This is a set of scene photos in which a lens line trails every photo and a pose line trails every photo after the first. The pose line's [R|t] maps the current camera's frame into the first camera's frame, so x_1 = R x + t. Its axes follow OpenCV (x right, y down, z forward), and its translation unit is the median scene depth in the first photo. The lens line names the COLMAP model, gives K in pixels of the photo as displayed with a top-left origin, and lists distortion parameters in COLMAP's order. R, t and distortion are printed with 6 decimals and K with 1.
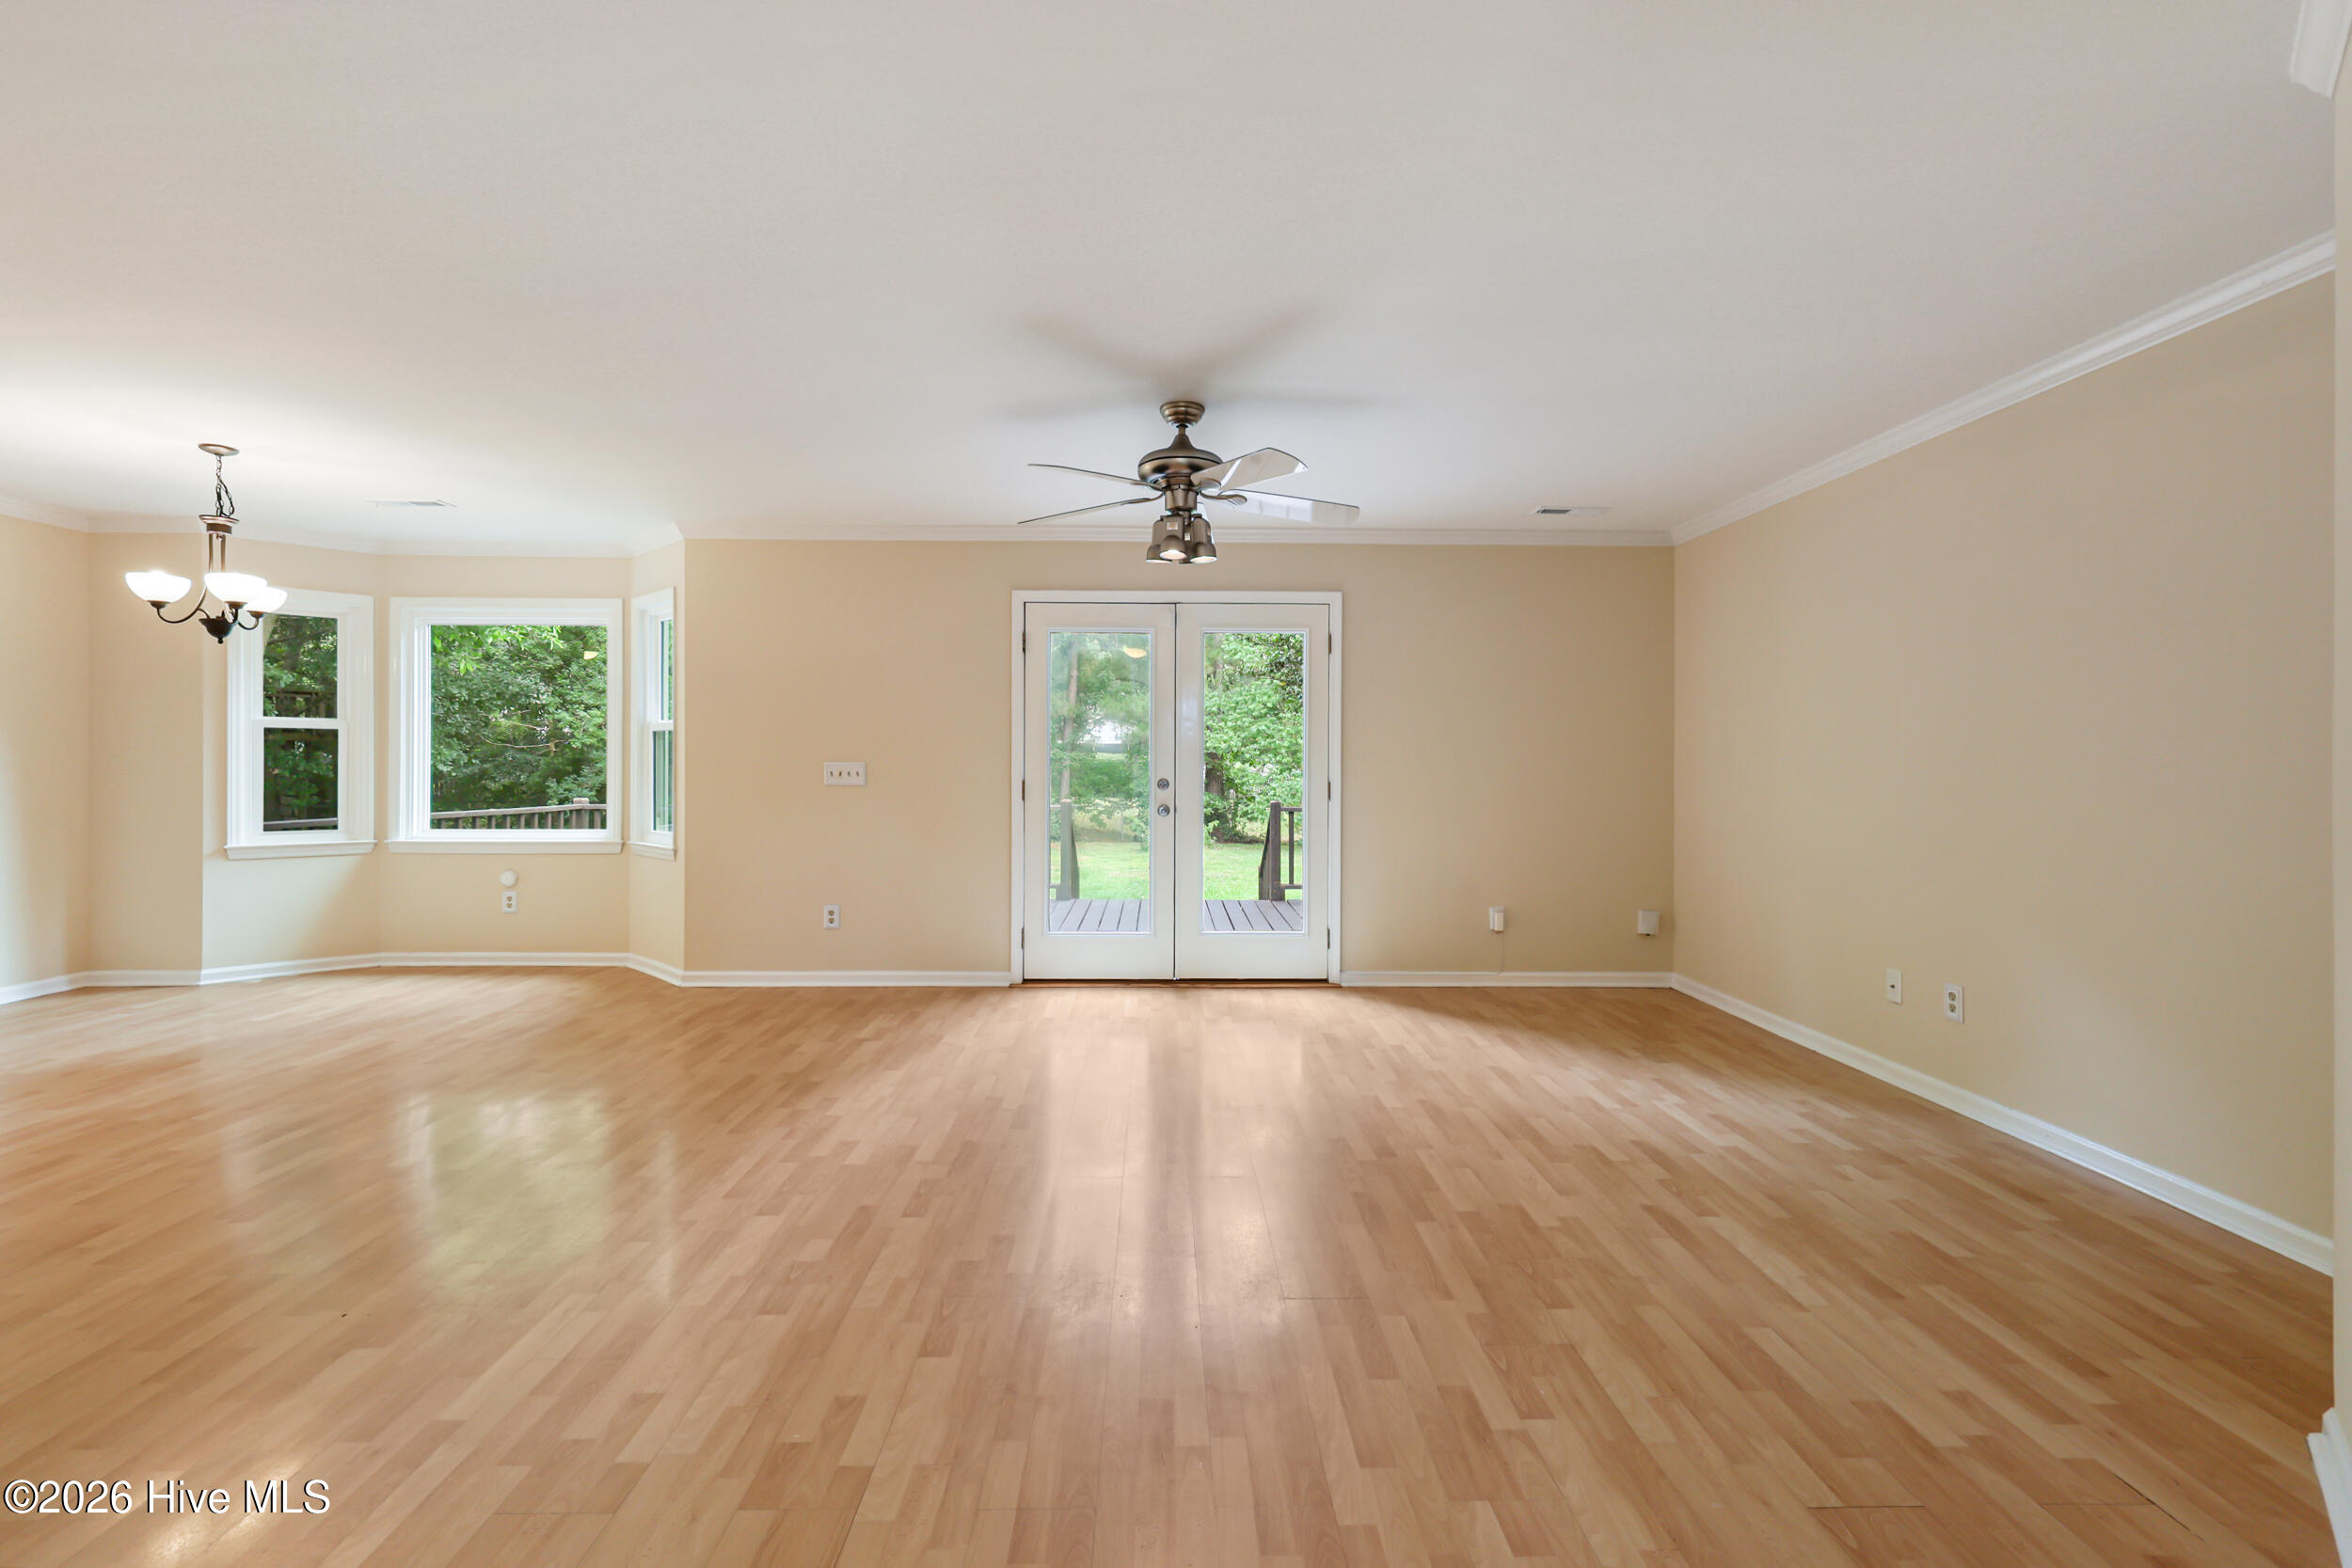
lens RADIAL K [[1023.6, 0, 1173.2], [0, 1023.6, 768.4], [0, 0, 1]] dist [0.002008, 0.000322]
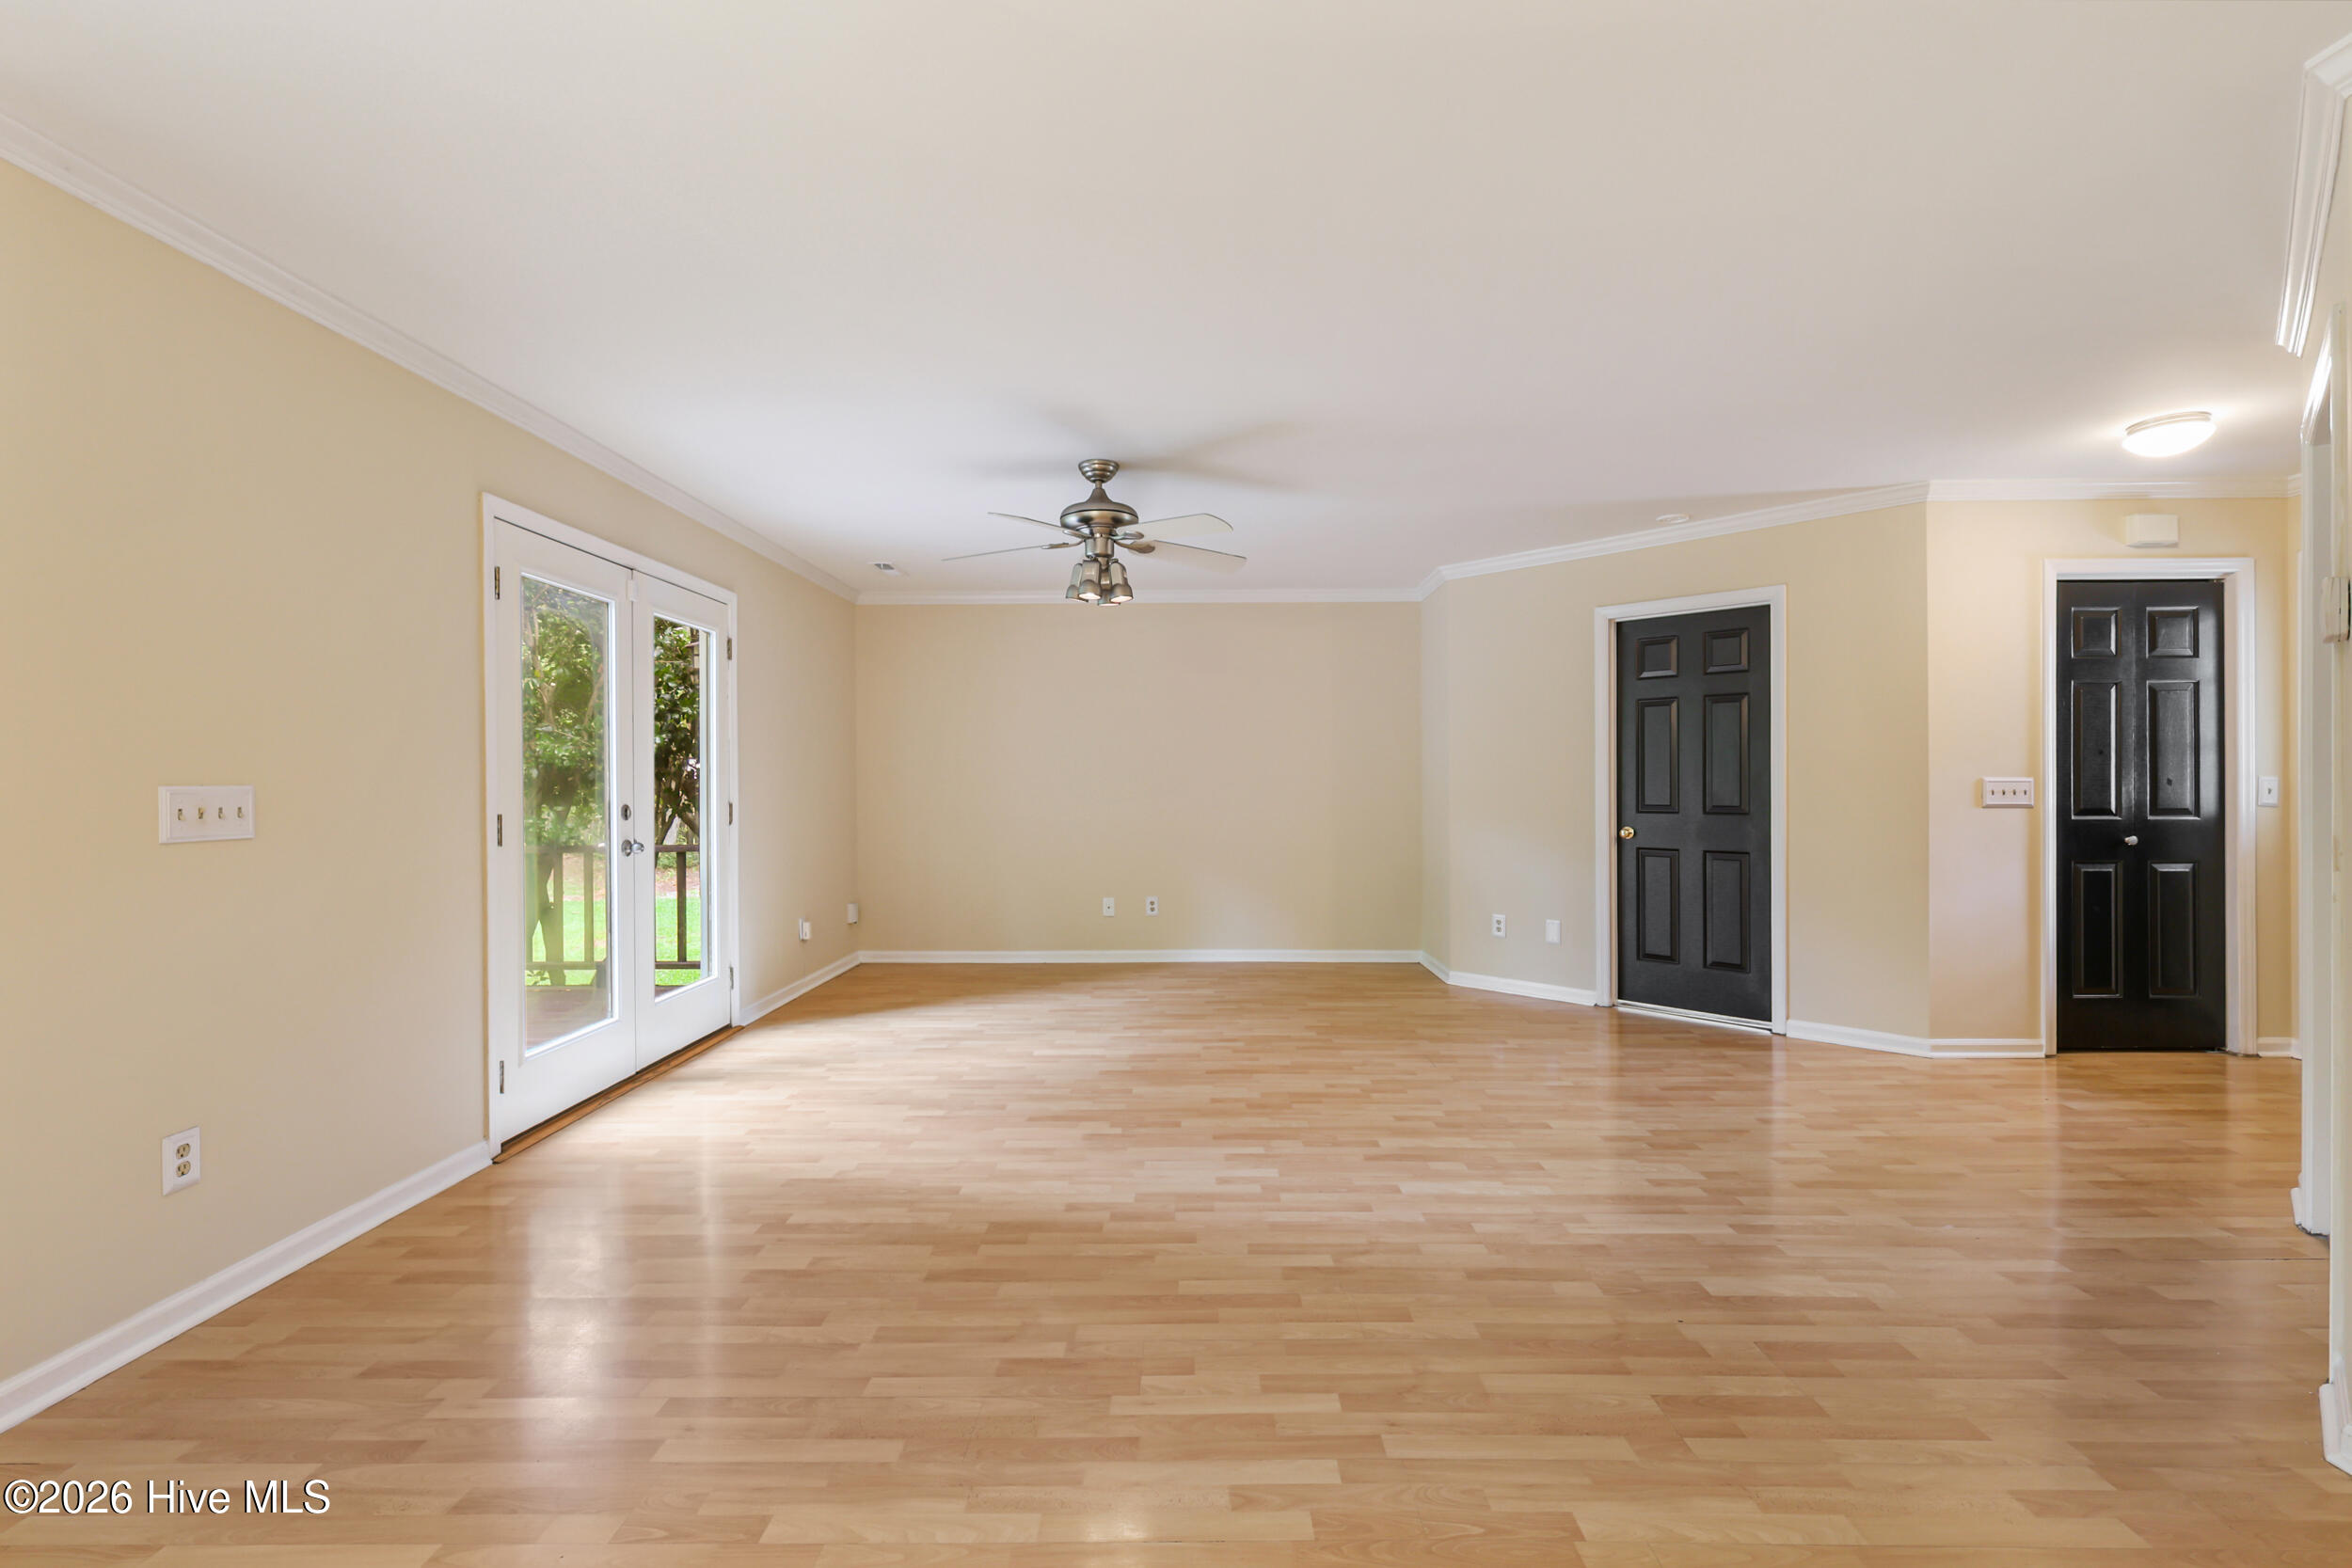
lens RADIAL K [[1023.6, 0, 1181.3], [0, 1023.6, 784.7], [0, 0, 1]] dist [0.002008, 0.000322]
pose [[0.030561, -0.007611, 0.999504, -0.737844], [0.009965, 0.999924, 0.007309, -0.005733], [-0.999483, 0.009736, 0.030635, 0.585734]]
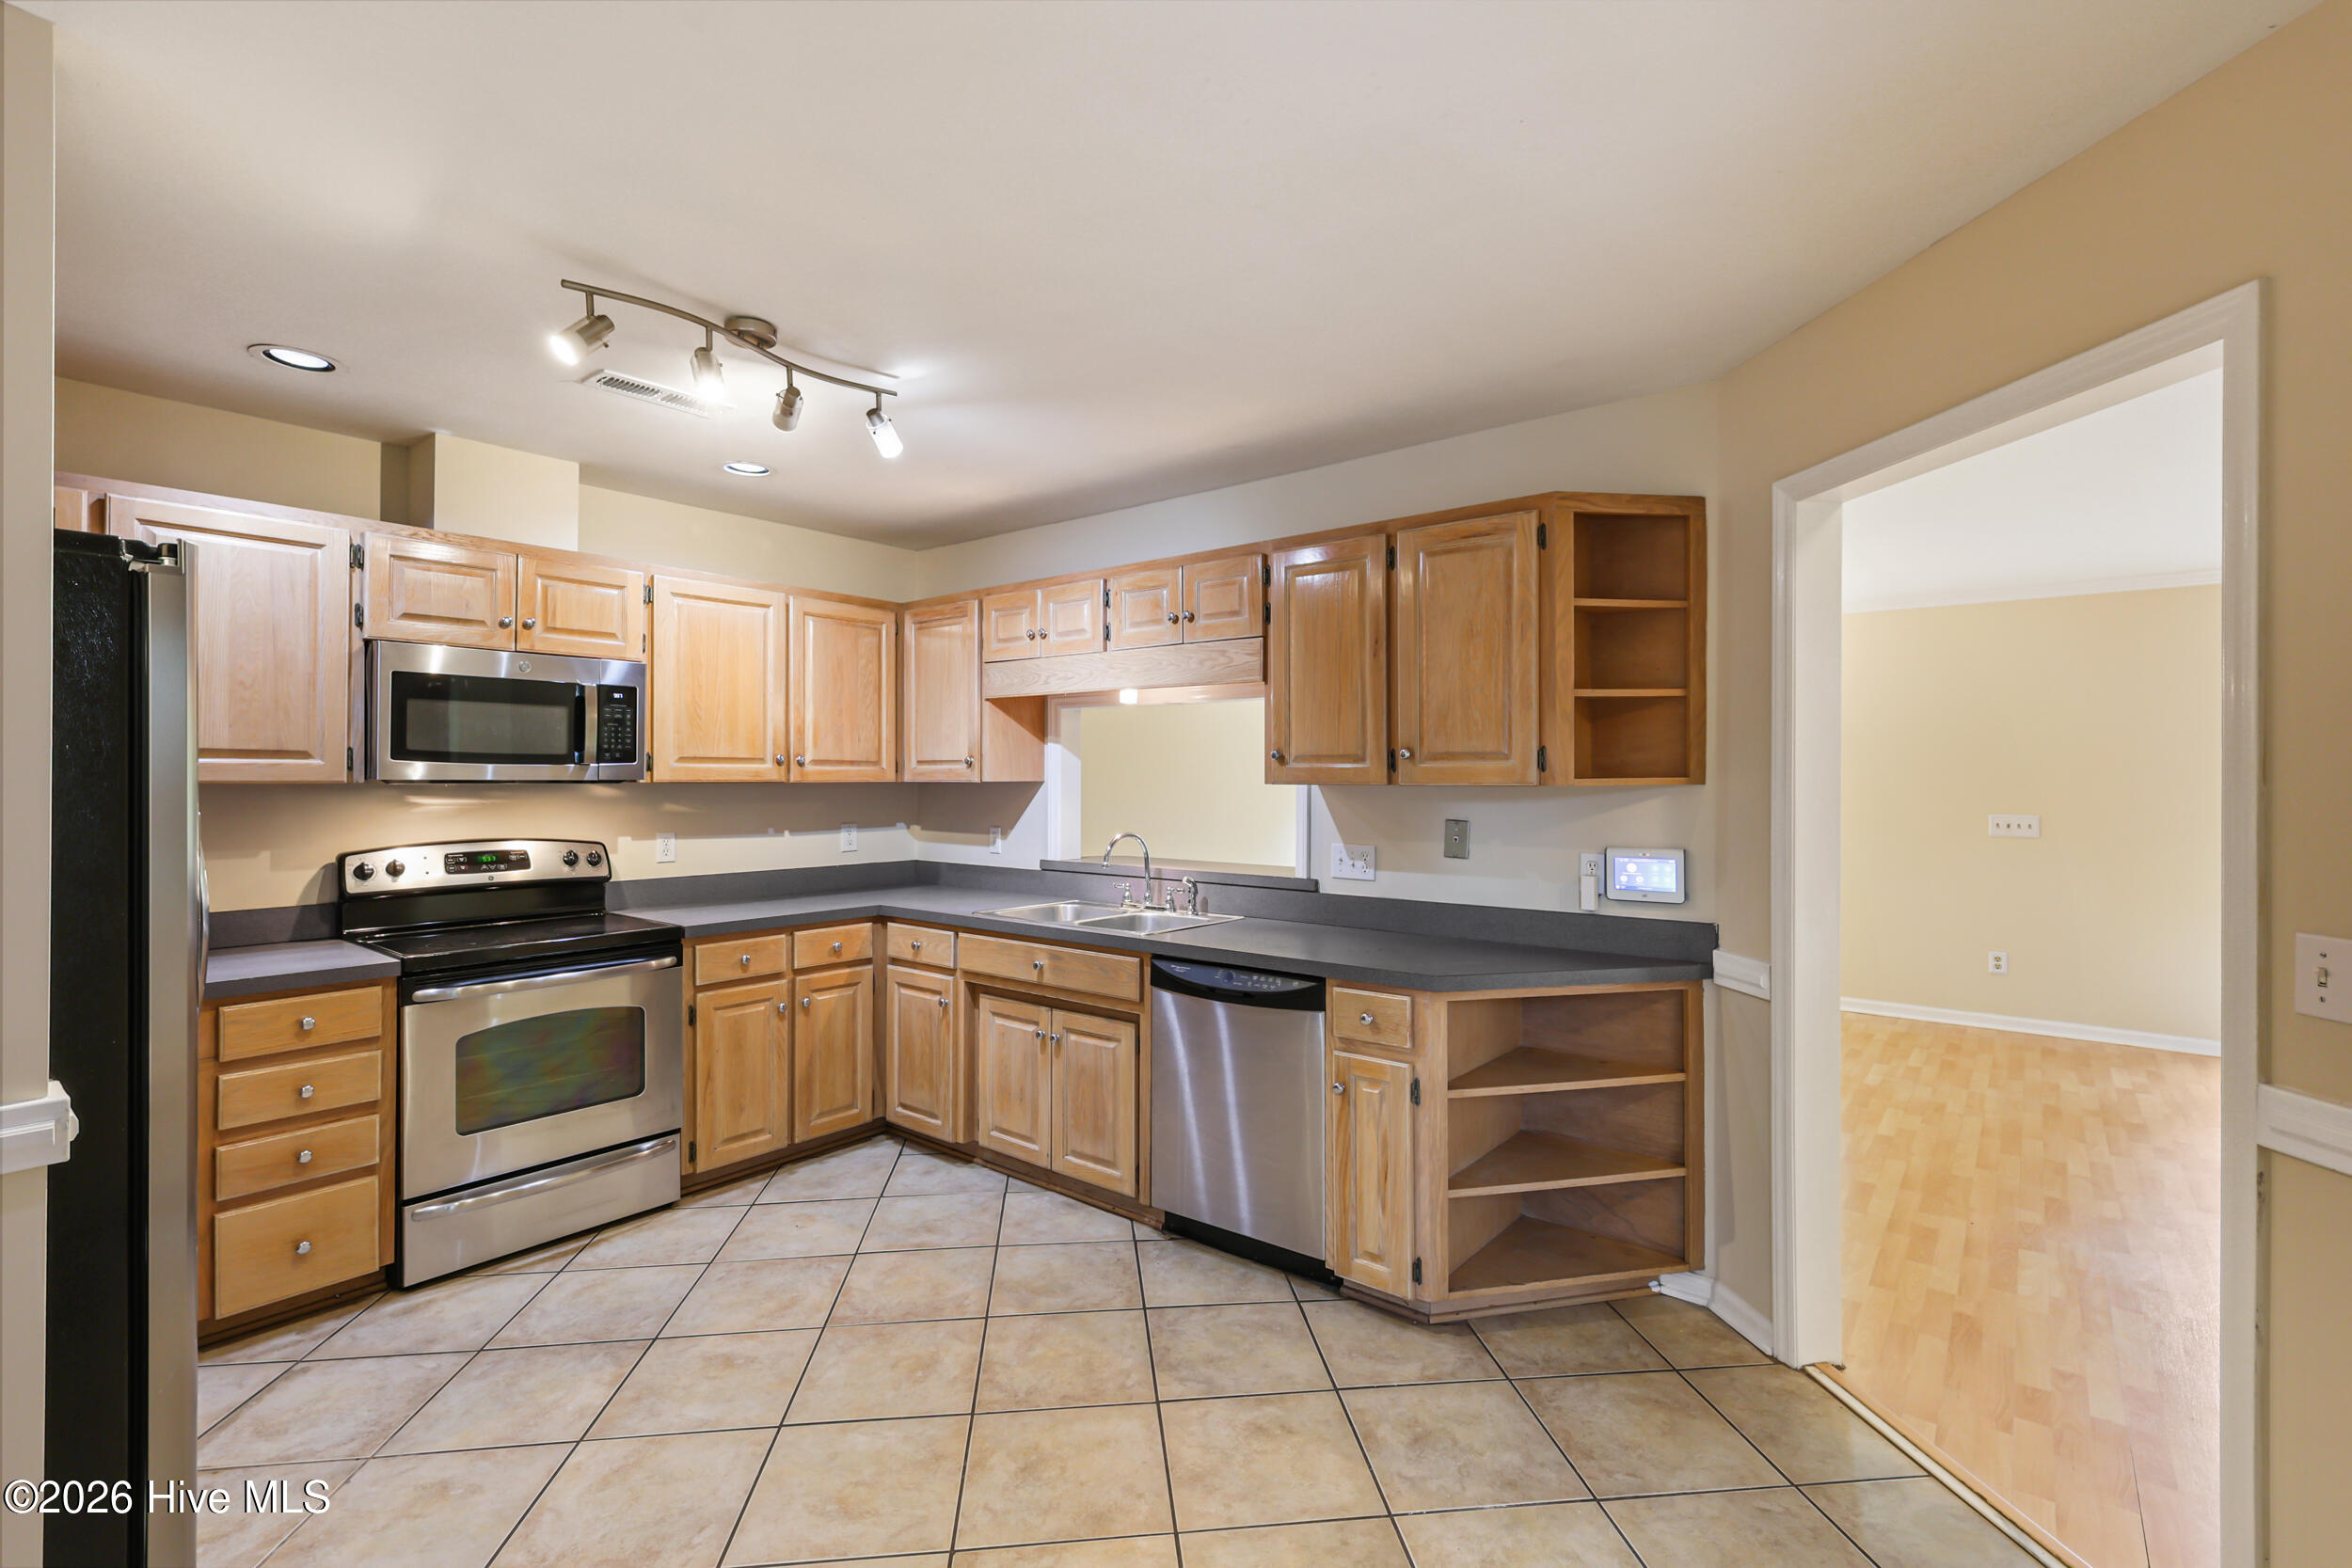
lens RADIAL K [[1049.7, 0, 1177.1], [0, 1049.7, 777.8], [0, 0, 1]] dist [0.007267, -0.001031]
pose [[0.764425, -0.002379, -0.644709, -0.281402], [-0.000062, 0.999993, -0.003762, -0.039201], [0.644713, 0.002916, 0.764419, -0.358583]]
